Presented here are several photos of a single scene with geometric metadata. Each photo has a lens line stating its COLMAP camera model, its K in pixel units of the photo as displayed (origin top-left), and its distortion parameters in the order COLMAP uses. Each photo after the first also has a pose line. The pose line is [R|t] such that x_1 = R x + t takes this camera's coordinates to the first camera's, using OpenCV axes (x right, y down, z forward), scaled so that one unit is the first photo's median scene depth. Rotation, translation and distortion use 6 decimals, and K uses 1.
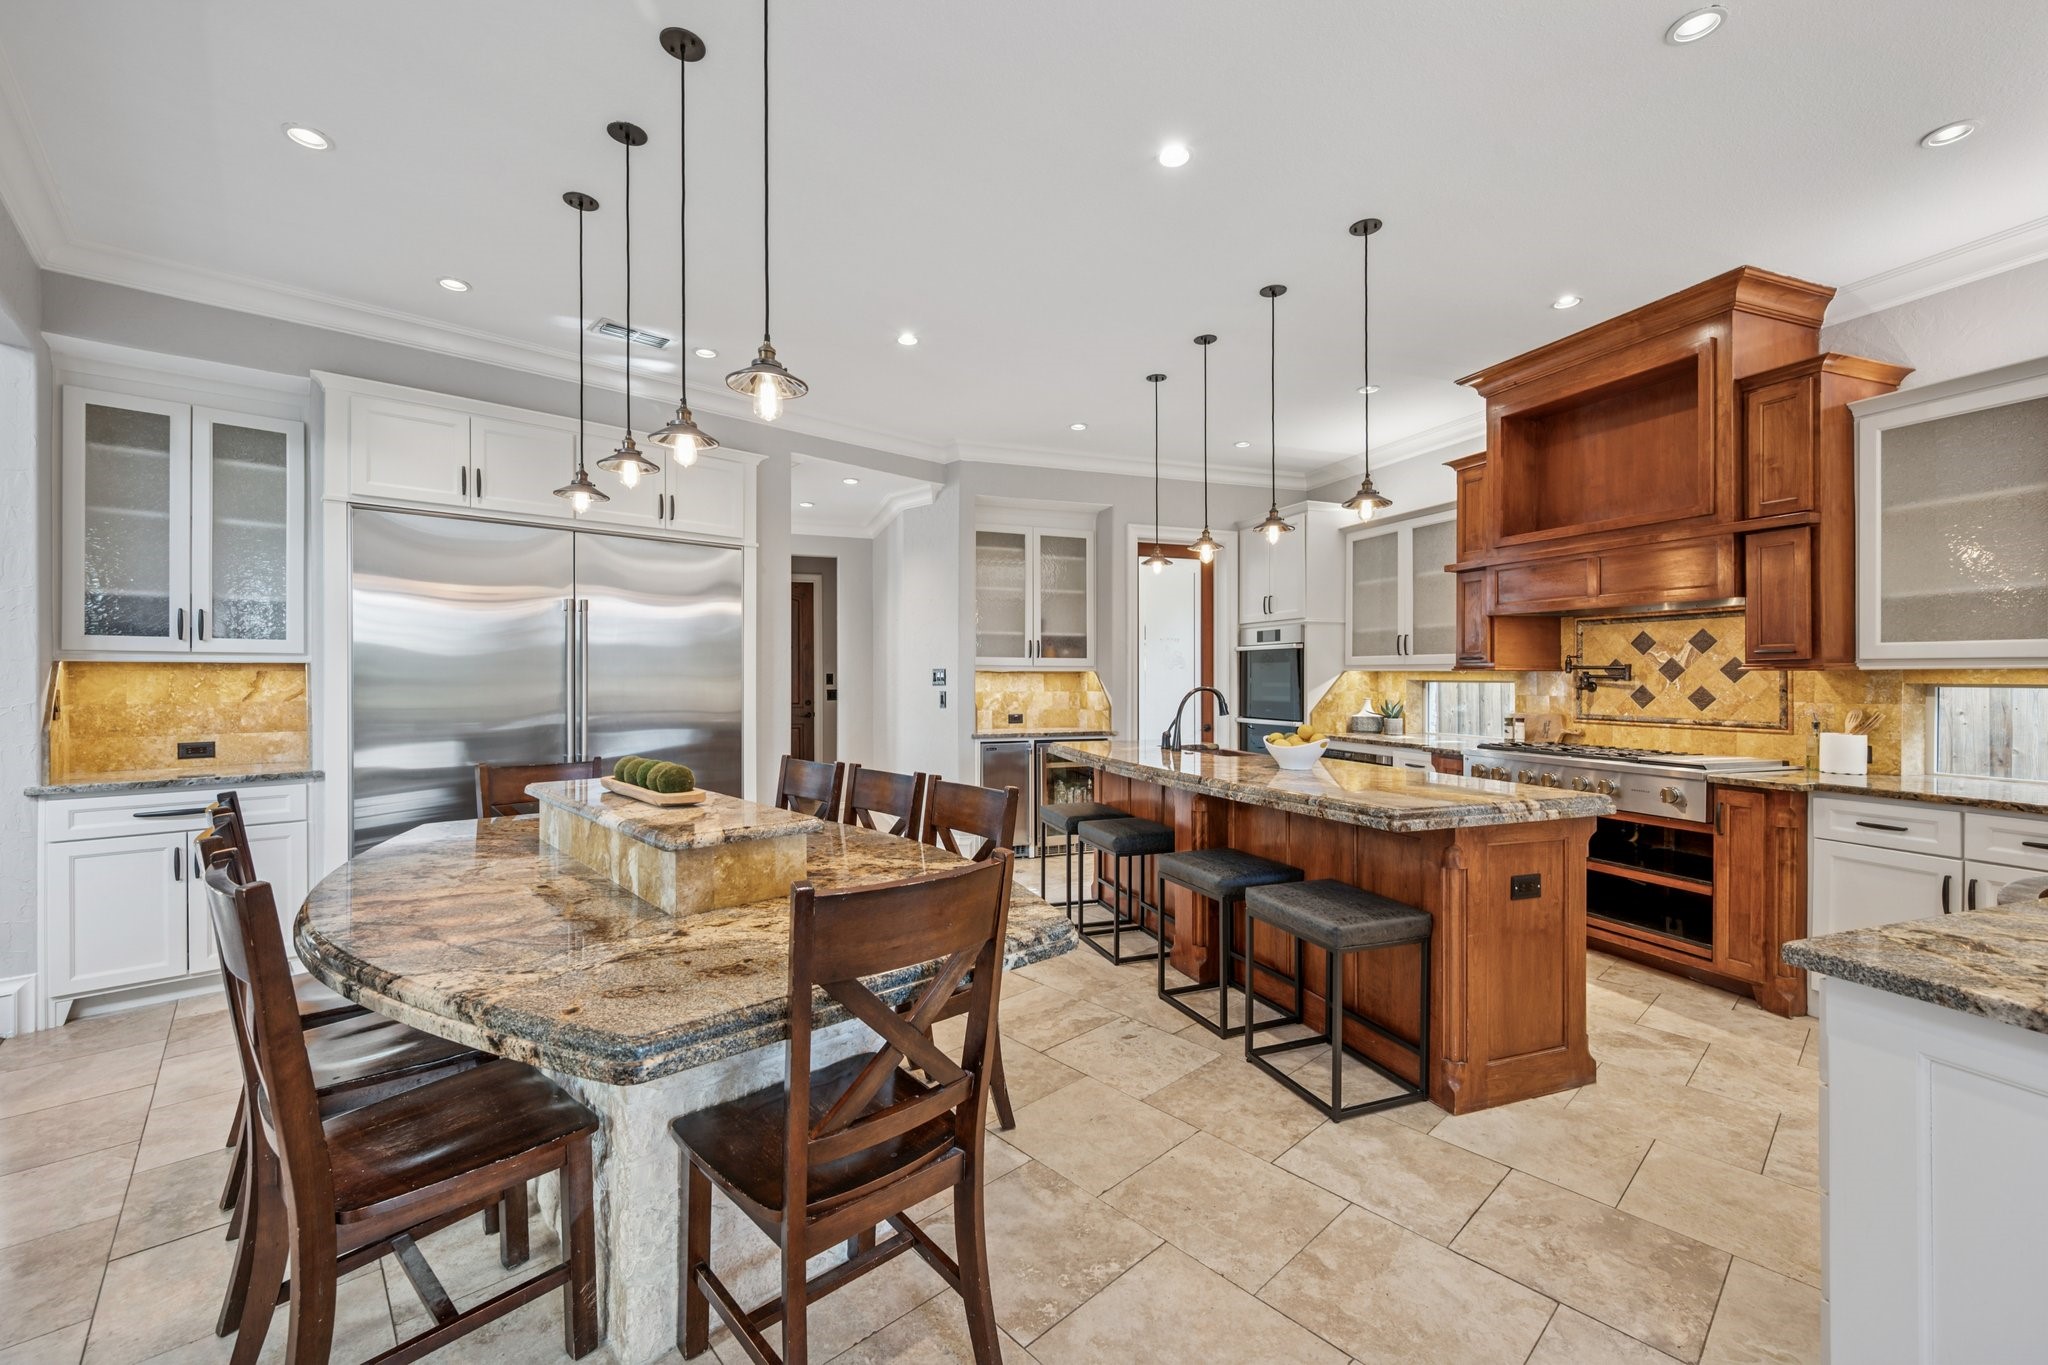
lens RADIAL K [[825.2, 0, 1024.0], [0, 825.2, 682.5], [0, 0, 1]] dist [0.000586, 0.000100]
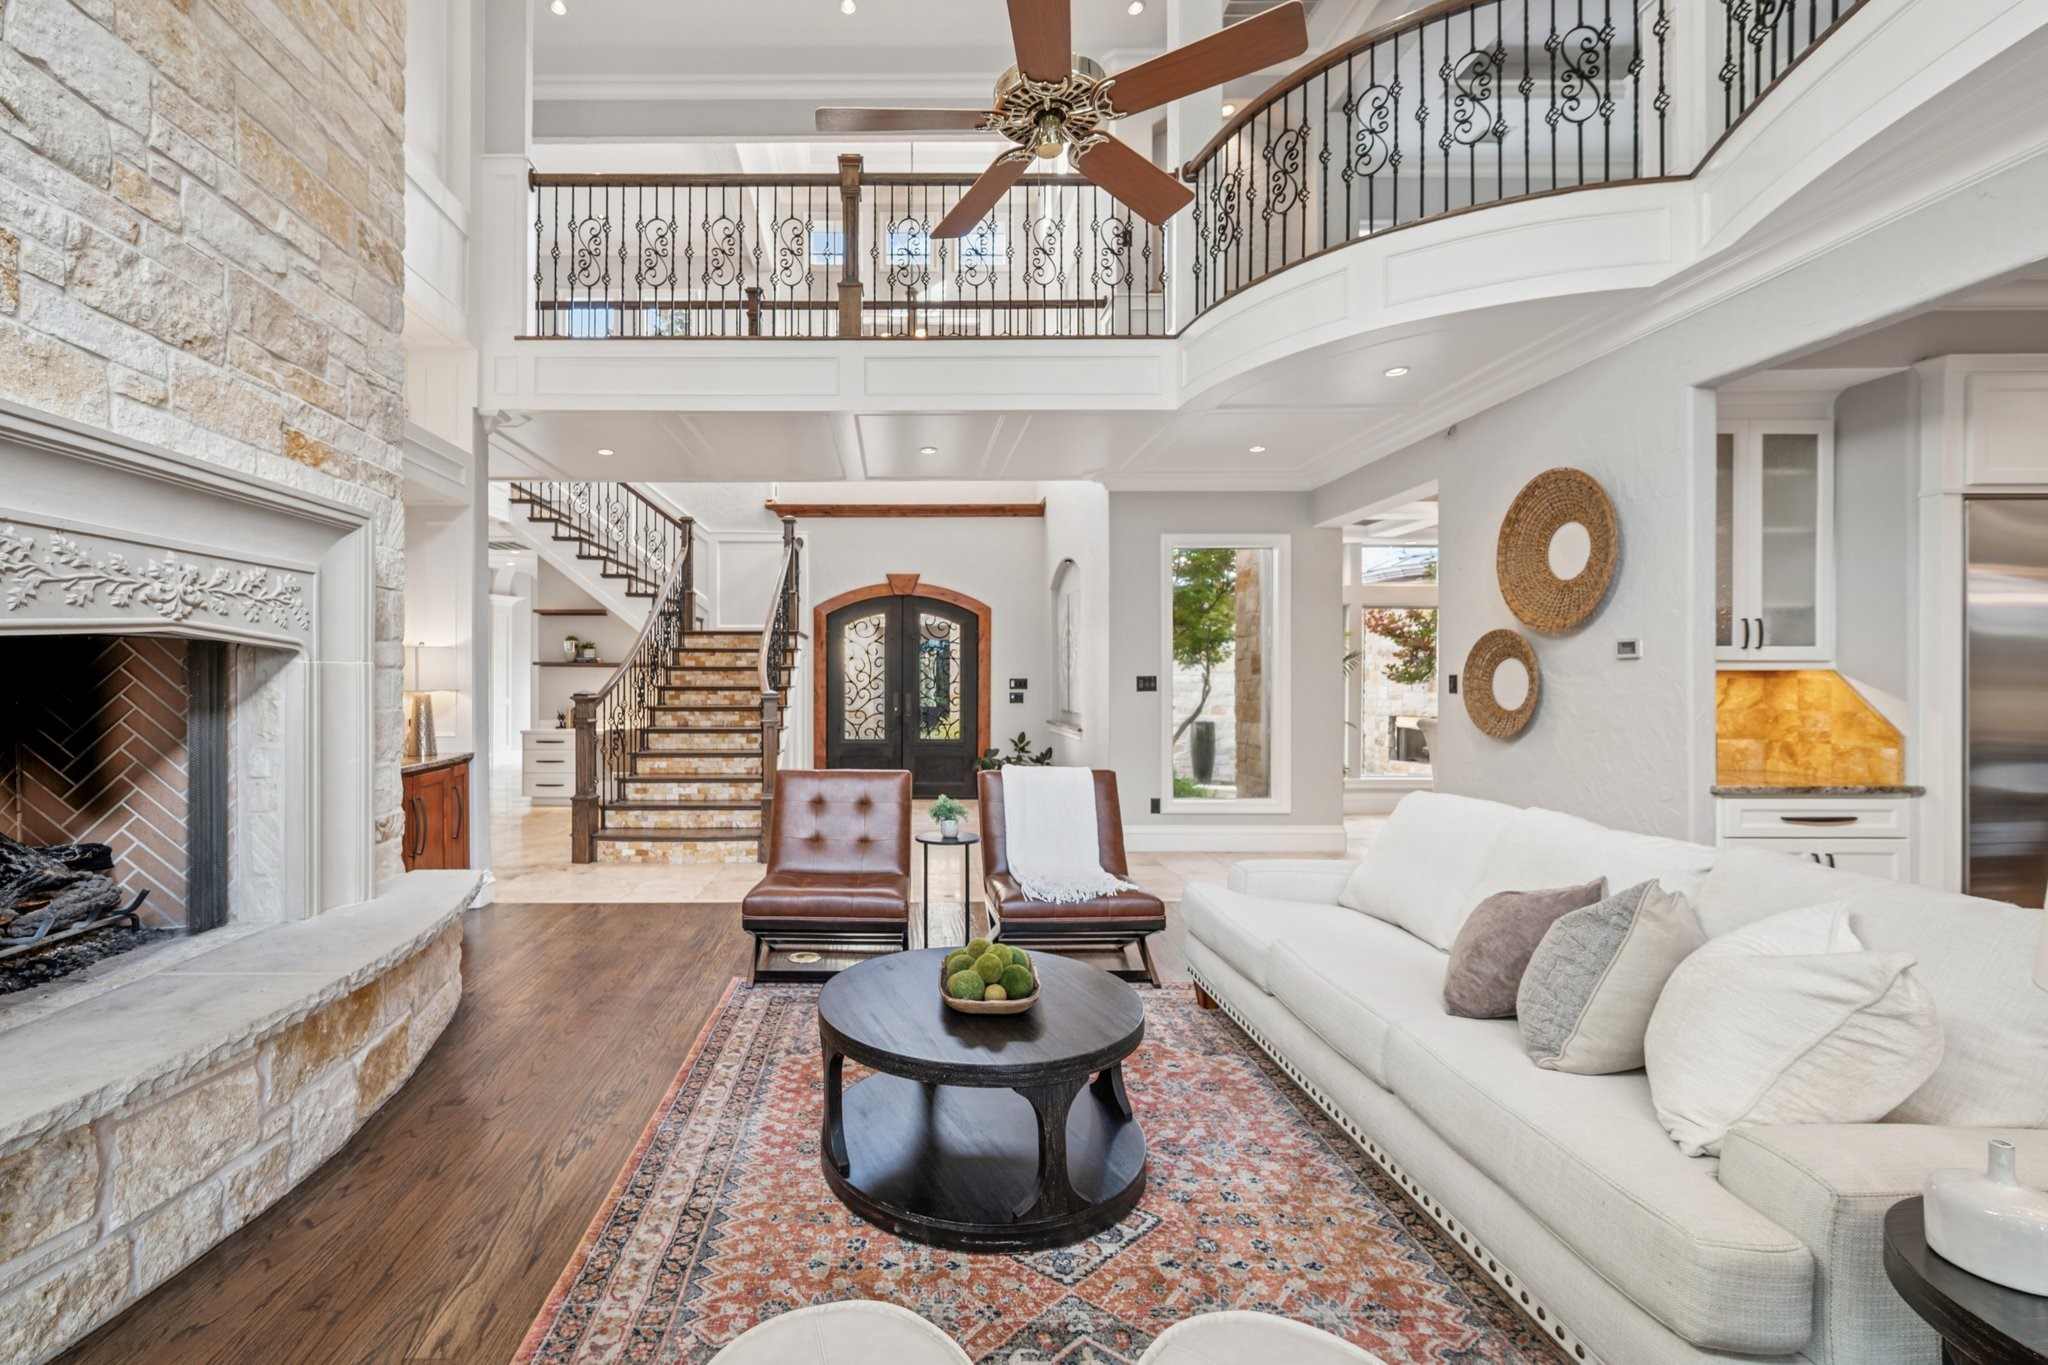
lens RADIAL K [[864.1, 0, 889.2], [0, 864.1, 679.9], [0, 0, 1]] dist [0.000933, -0.000181]
pose [[0.732732, 0.003936, -0.680506, -0.868773], [-0.005669, 0.999984, -0.000320, -0.004967], [0.680494, 0.004093, 0.732742, -0.418910]]
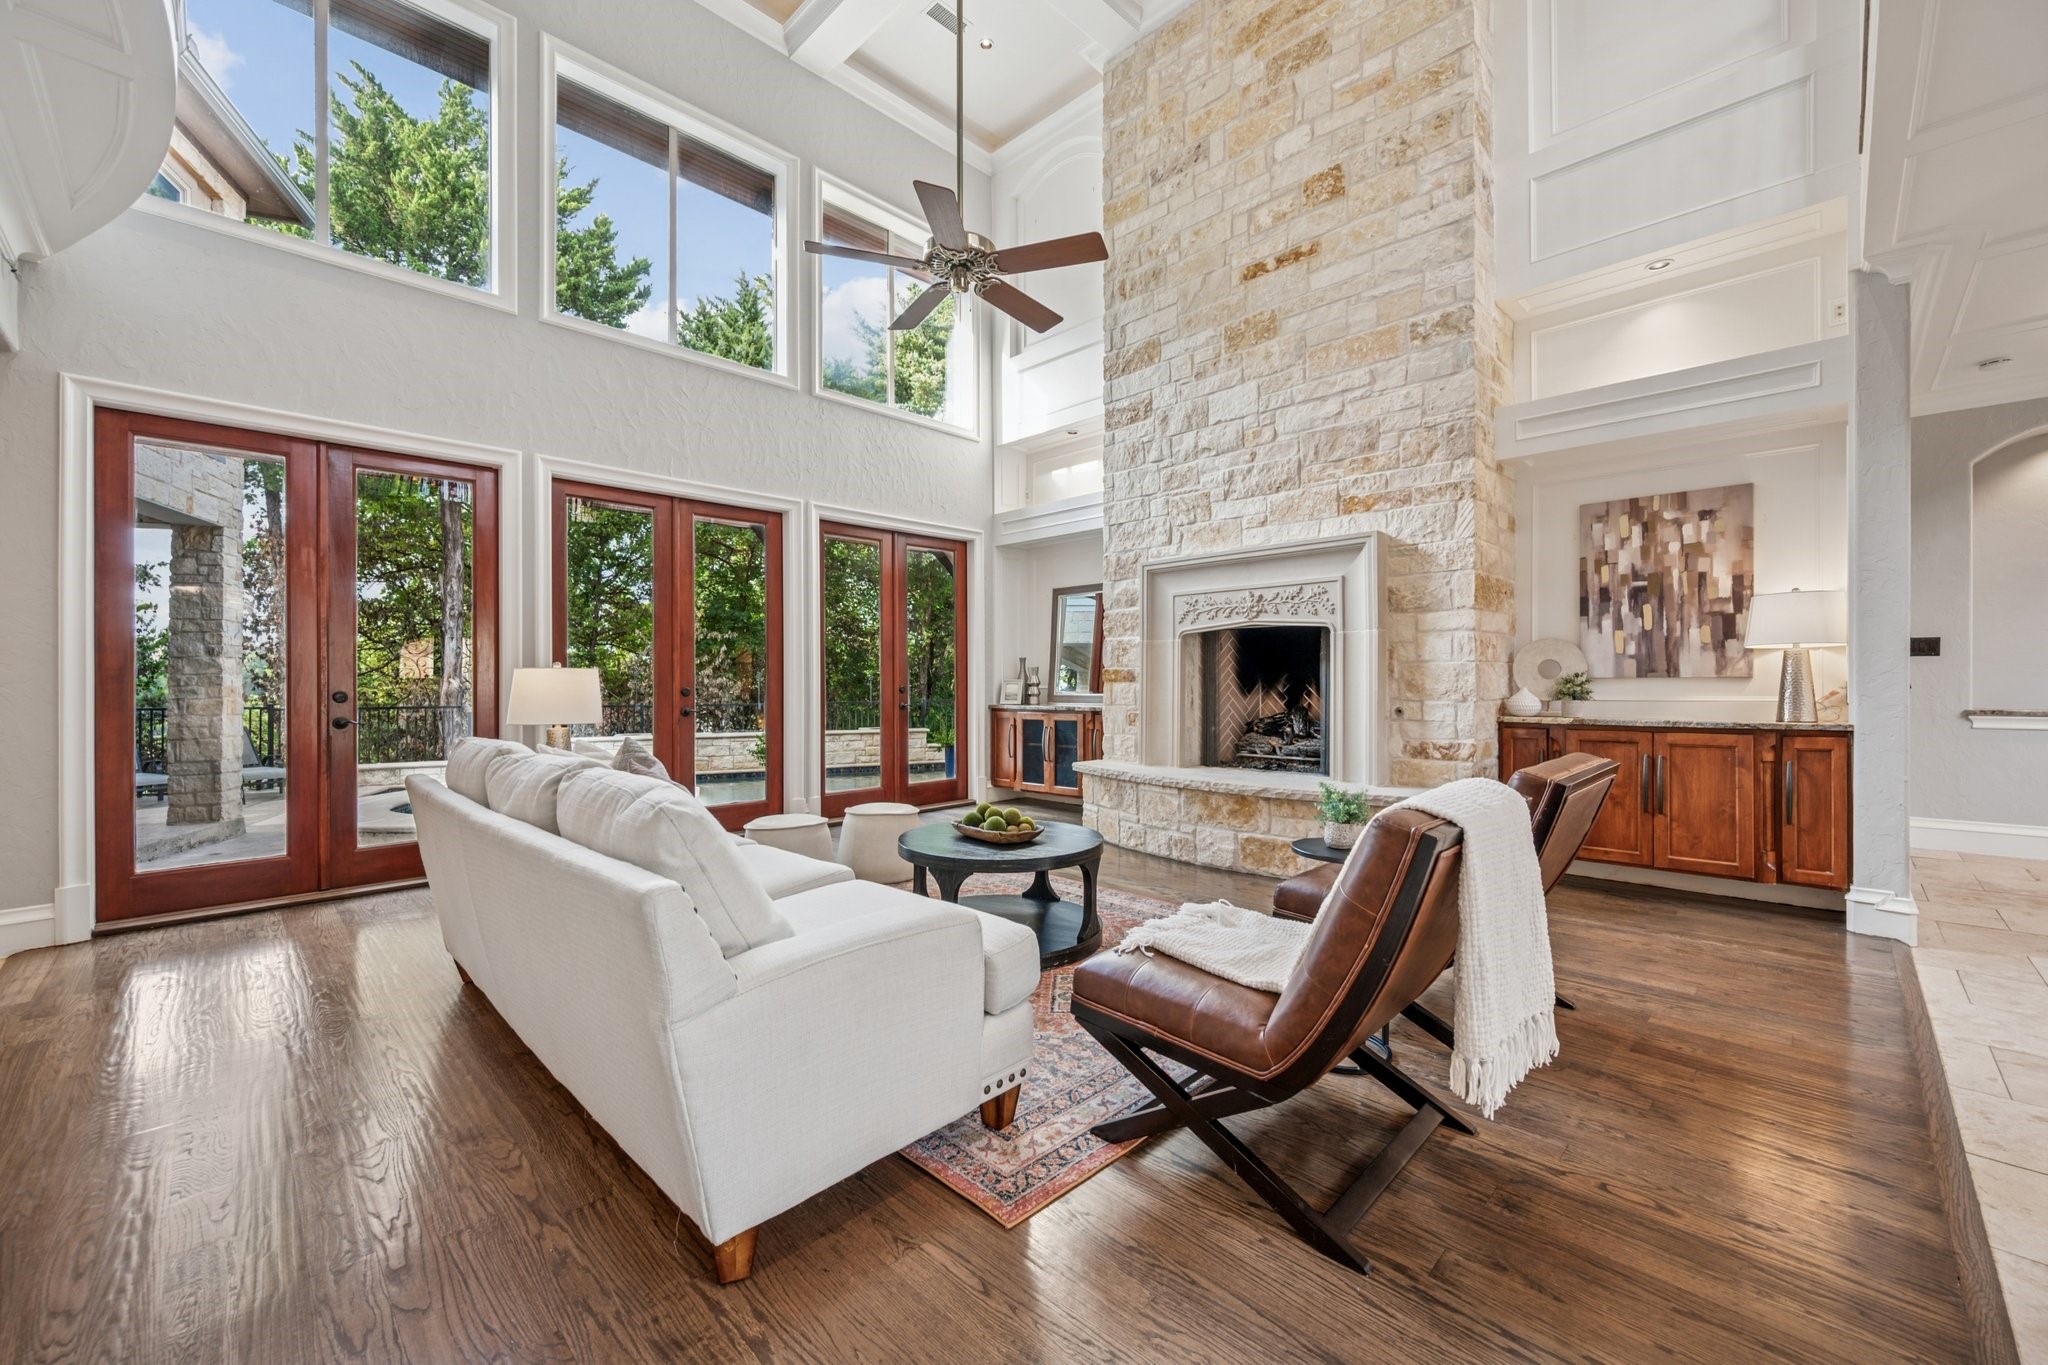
lens RADIAL K [[810.3, 0, 1022.7], [0, 810.3, 673.5], [0, 0, 1]] dist [0.001405, 0.000167]
pose [[-0.998817, 0.008552, -0.047879, -1.194425], [0.008518, 0.999963, 0.000904, 0.034218], [0.047885, 0.000495, -0.998853, 0.866424]]
